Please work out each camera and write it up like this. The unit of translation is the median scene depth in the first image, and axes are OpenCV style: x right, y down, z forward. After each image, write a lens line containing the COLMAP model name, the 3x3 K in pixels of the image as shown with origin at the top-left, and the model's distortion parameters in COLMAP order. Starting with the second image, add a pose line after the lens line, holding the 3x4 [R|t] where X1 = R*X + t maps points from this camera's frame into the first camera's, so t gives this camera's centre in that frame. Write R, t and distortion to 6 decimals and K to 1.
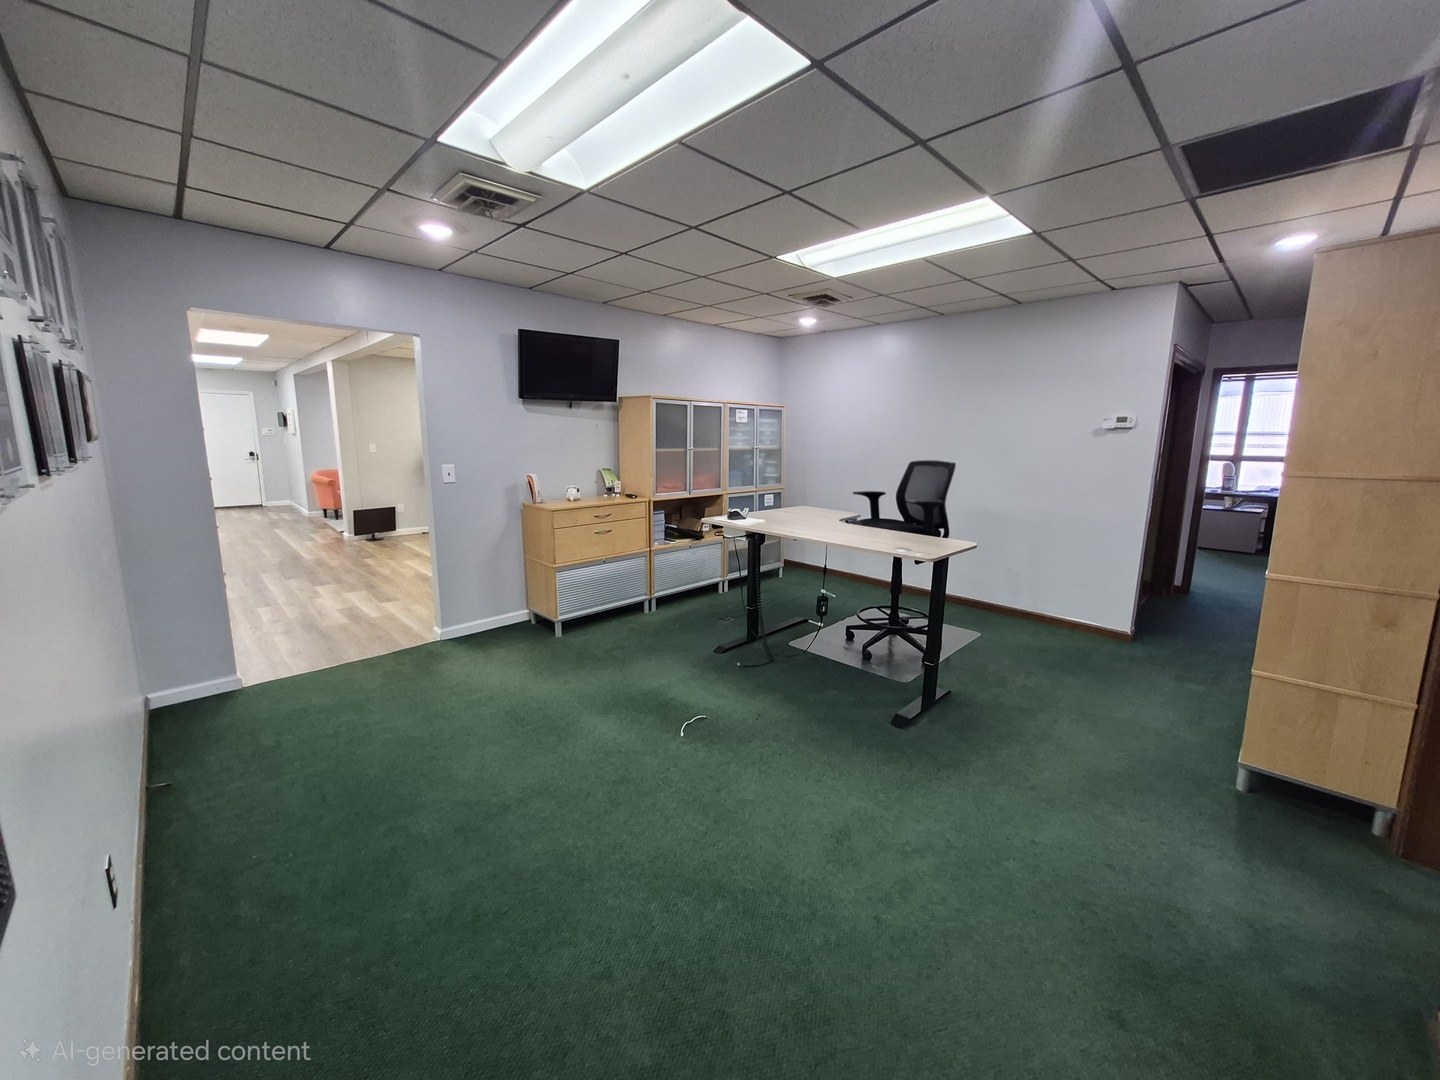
lens RADIAL K [[563.0, 0, 727.7], [0, 563.0, 537.1], [0, 0, 1]] dist [0.000461, 0.000664]
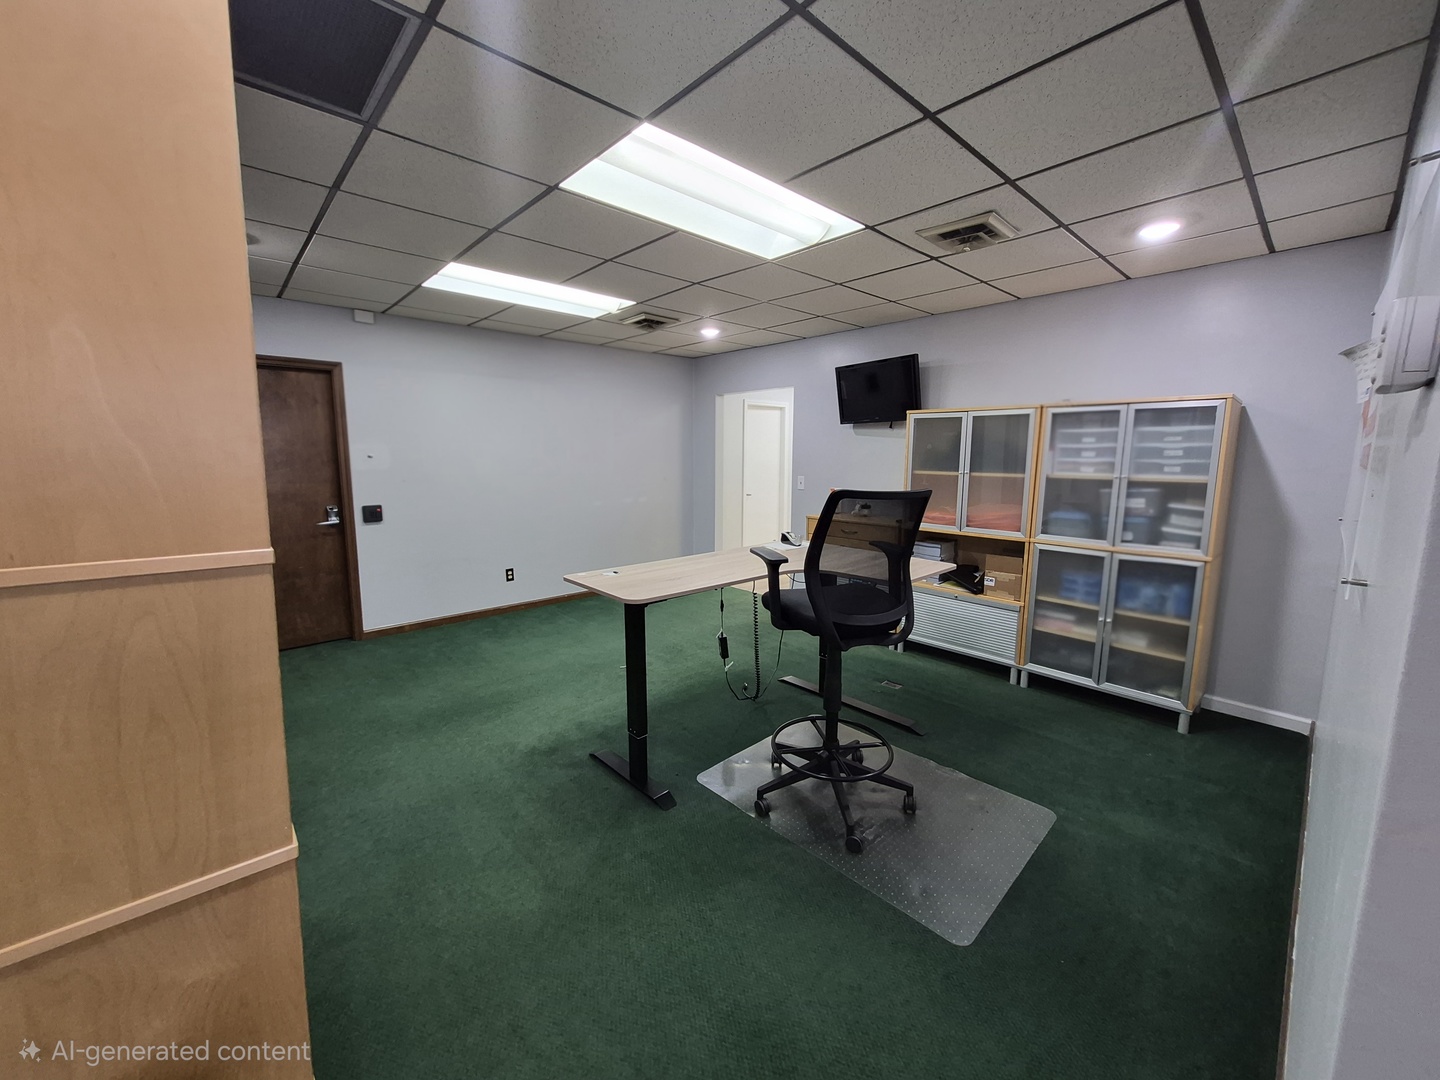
lens RADIAL K [[563.0, 0, 712.9], [0, 563.0, 533.9], [0, 0, 1]] dist [0.000461, 0.000664]
pose [[-0.042709, 0.130522, -0.990525, 0.702103], [-0.192817, 0.971714, 0.136357, -0.108504], [0.980305, 0.196814, -0.016335, 0.659568]]
